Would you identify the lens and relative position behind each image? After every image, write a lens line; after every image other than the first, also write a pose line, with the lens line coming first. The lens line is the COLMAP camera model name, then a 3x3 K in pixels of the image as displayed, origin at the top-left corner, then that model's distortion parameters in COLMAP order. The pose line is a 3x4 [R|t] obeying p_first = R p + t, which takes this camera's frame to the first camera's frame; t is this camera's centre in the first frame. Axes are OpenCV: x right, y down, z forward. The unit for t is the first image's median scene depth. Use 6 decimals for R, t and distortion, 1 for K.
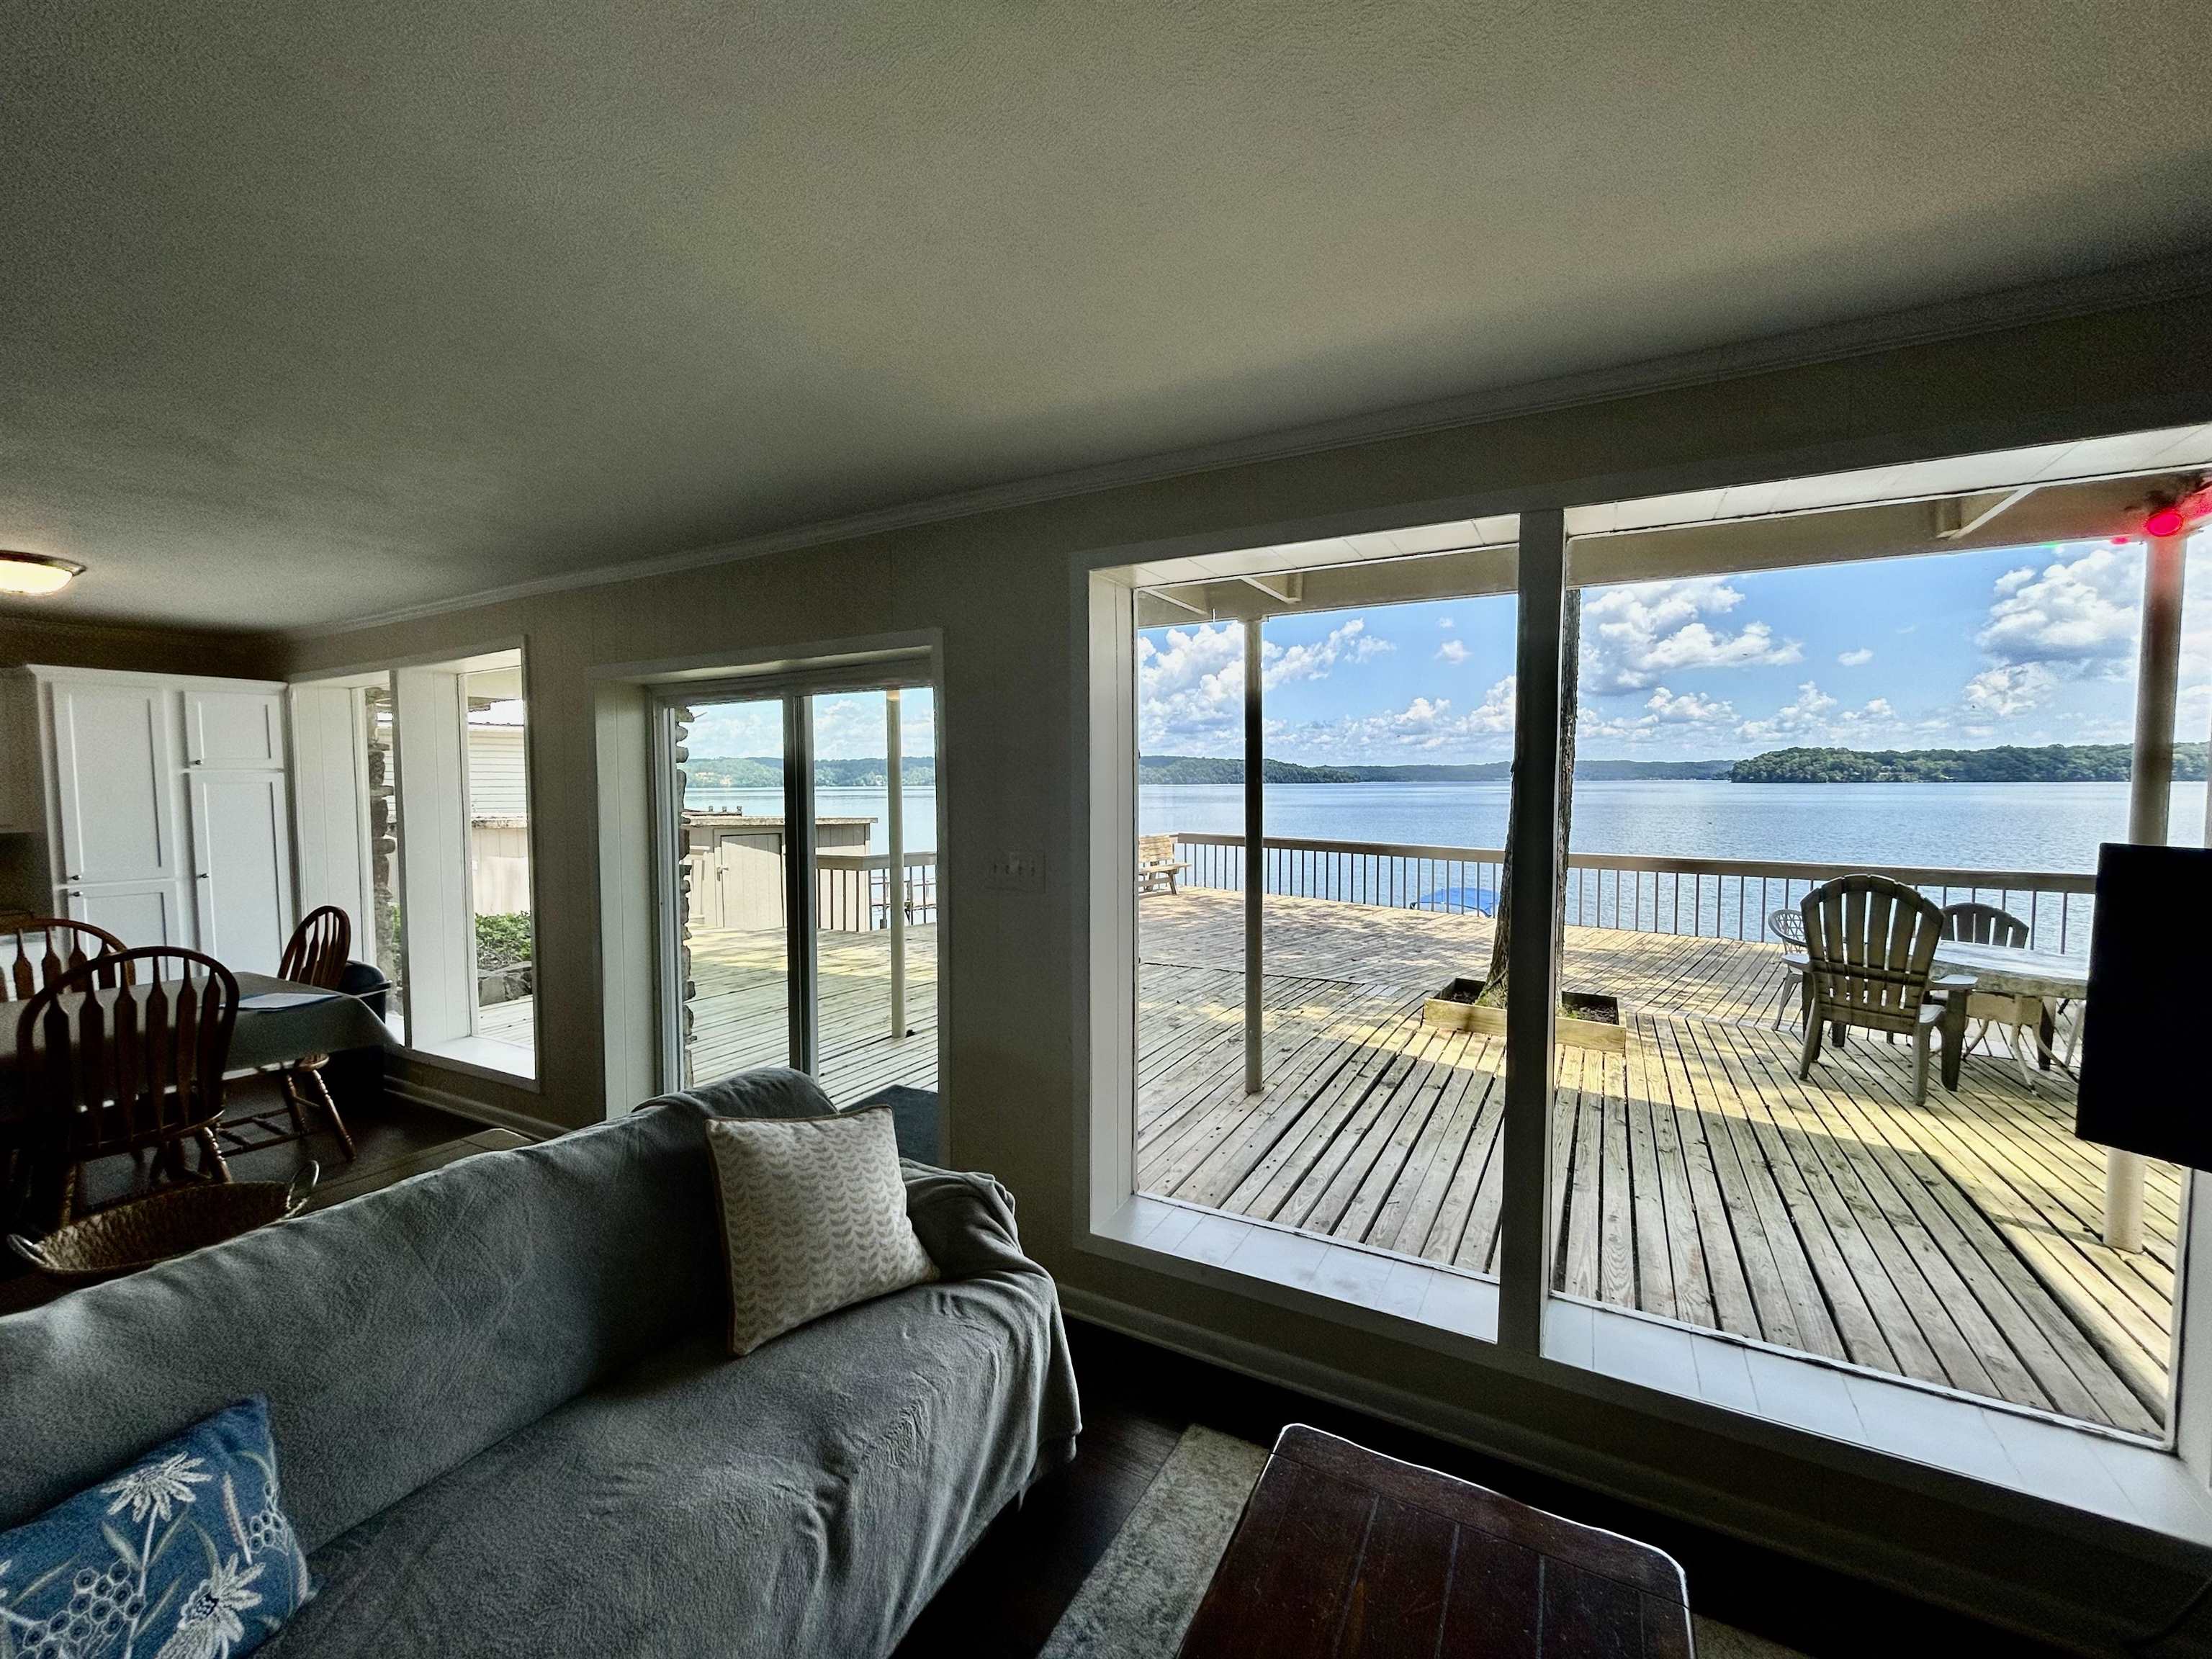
lens RADIAL K [[892.9, 0, 1107.1], [0, 892.9, 837.9], [0, 0, 1]] dist [-0.003862, 0.001752]
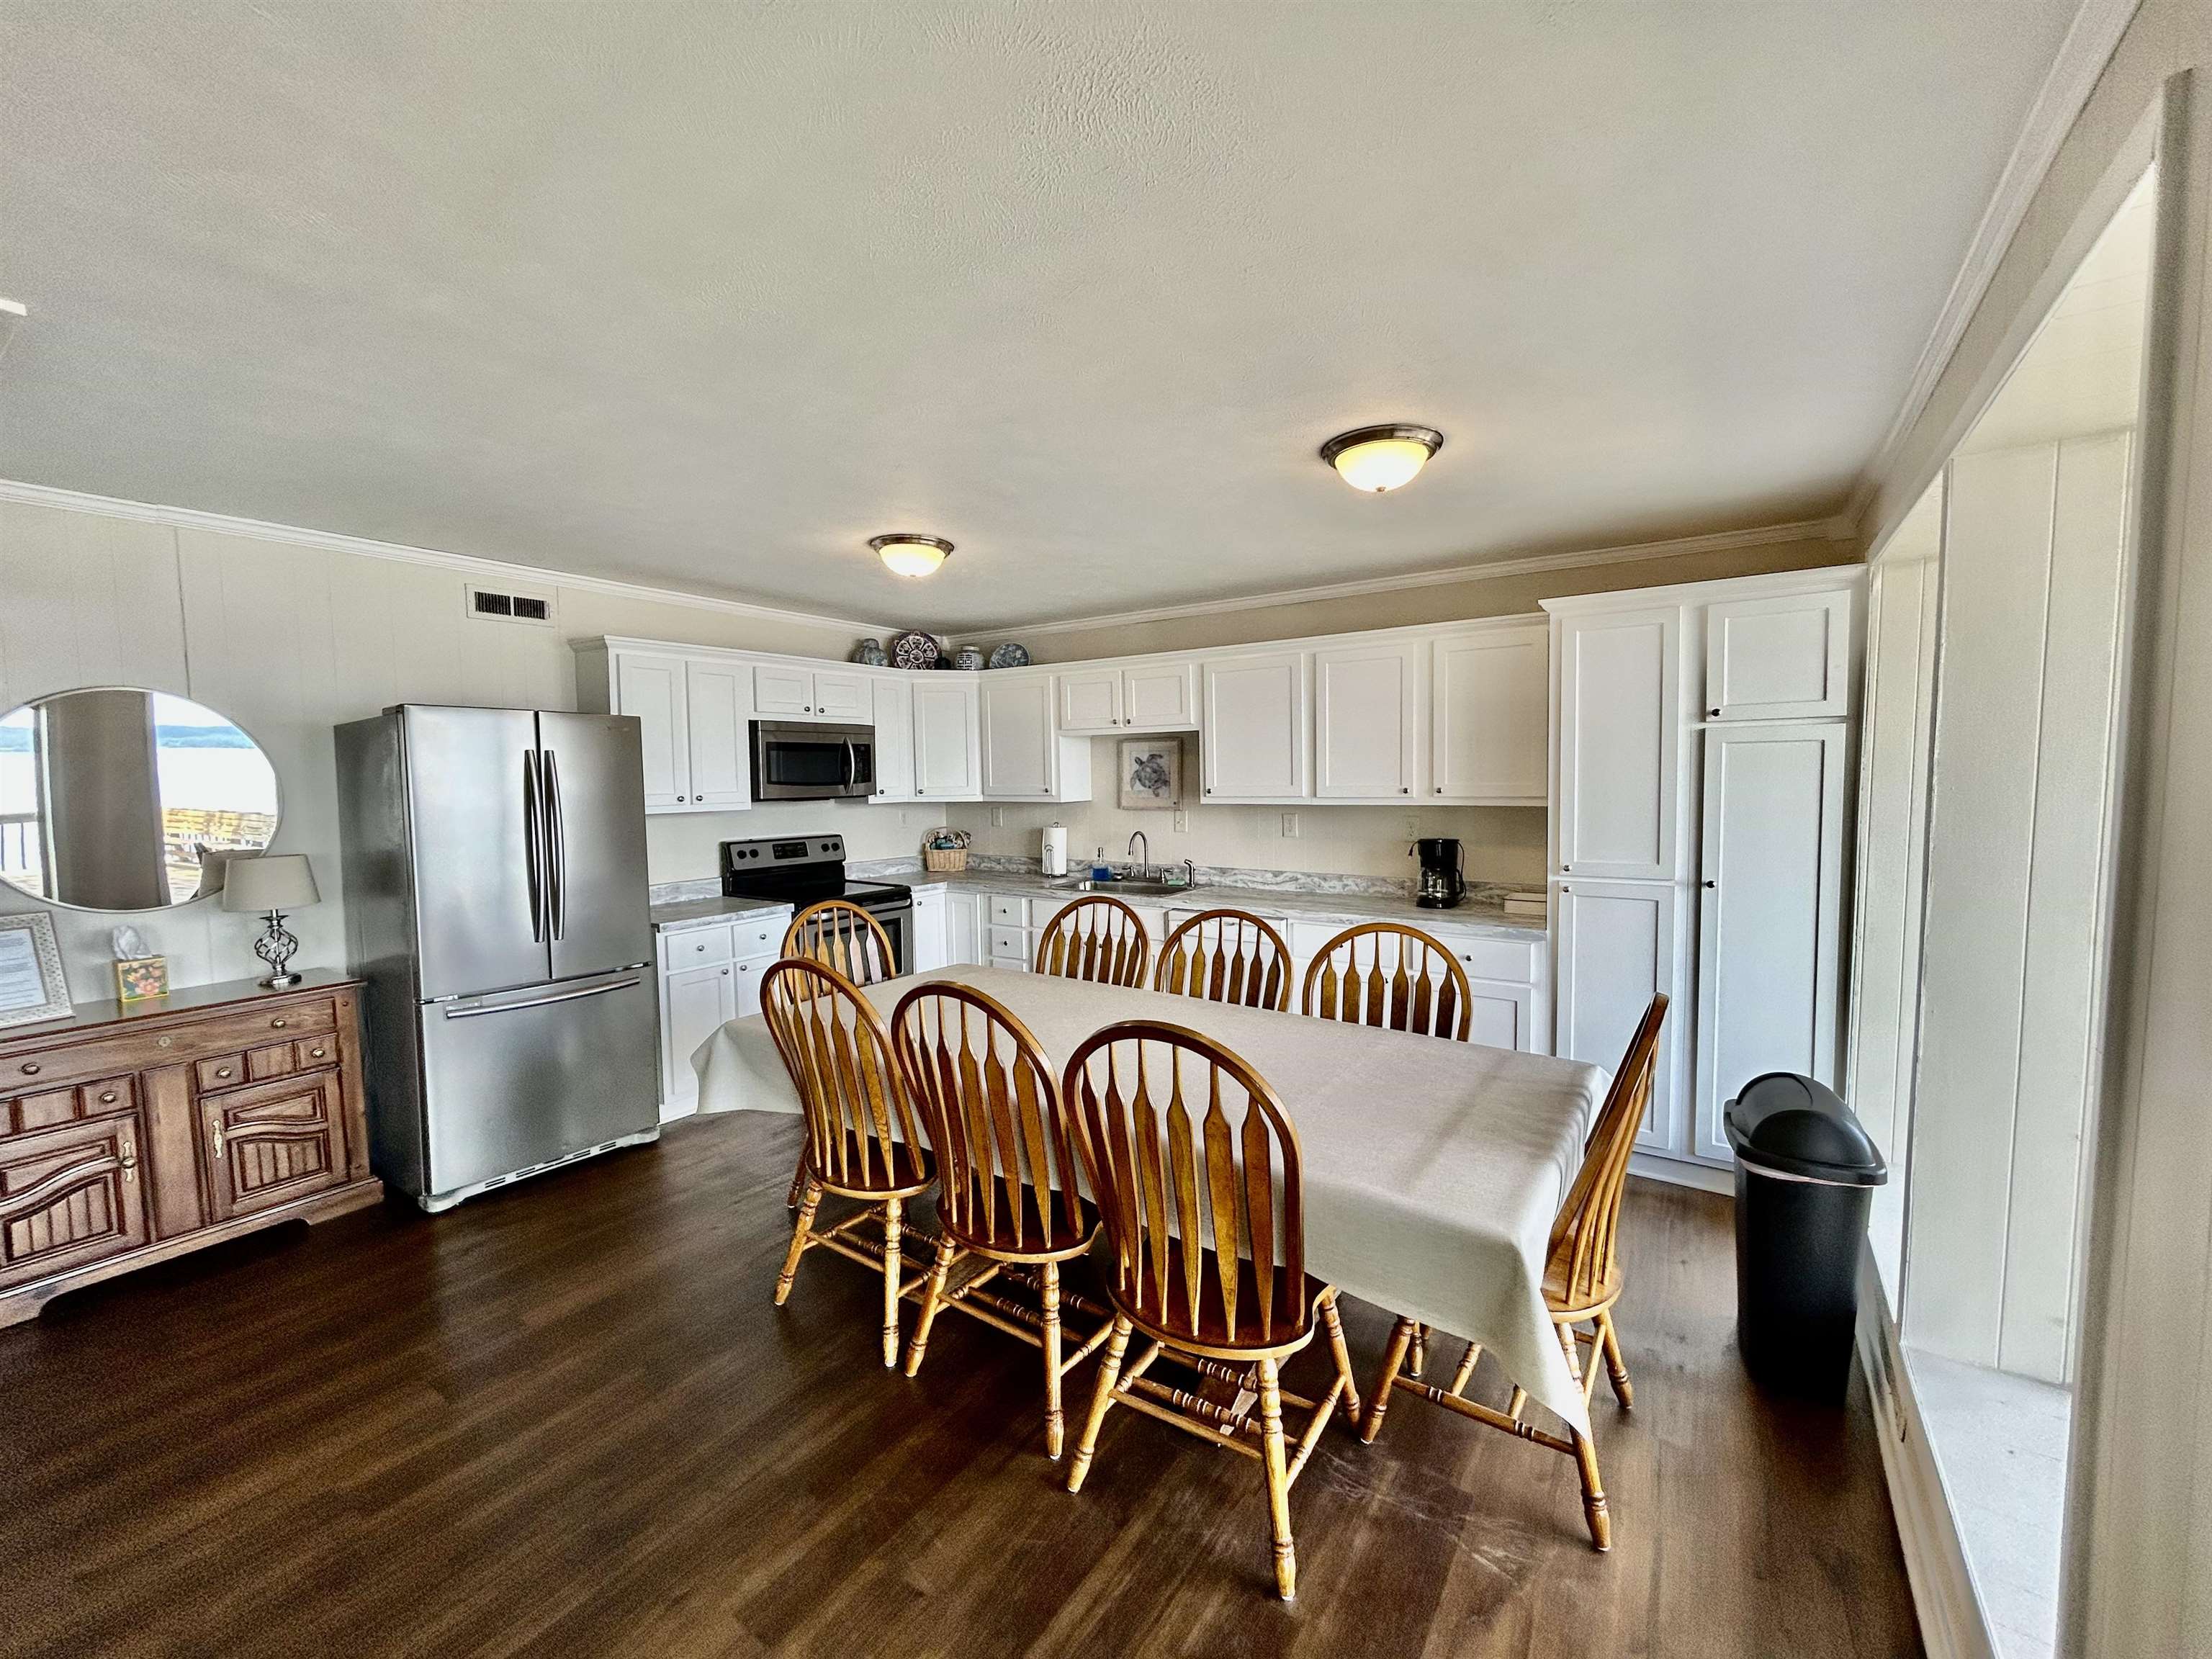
lens RADIAL K [[892.9, 0, 1107.4], [0, 892.9, 823.6], [0, 0, 1]] dist [-0.003862, 0.001752]
pose [[-0.104206, 0.068375, -0.992203, -0.314844], [-0.044928, 0.996292, 0.073375, -0.031057], [0.993540, 0.052223, -0.100748, 0.624324]]
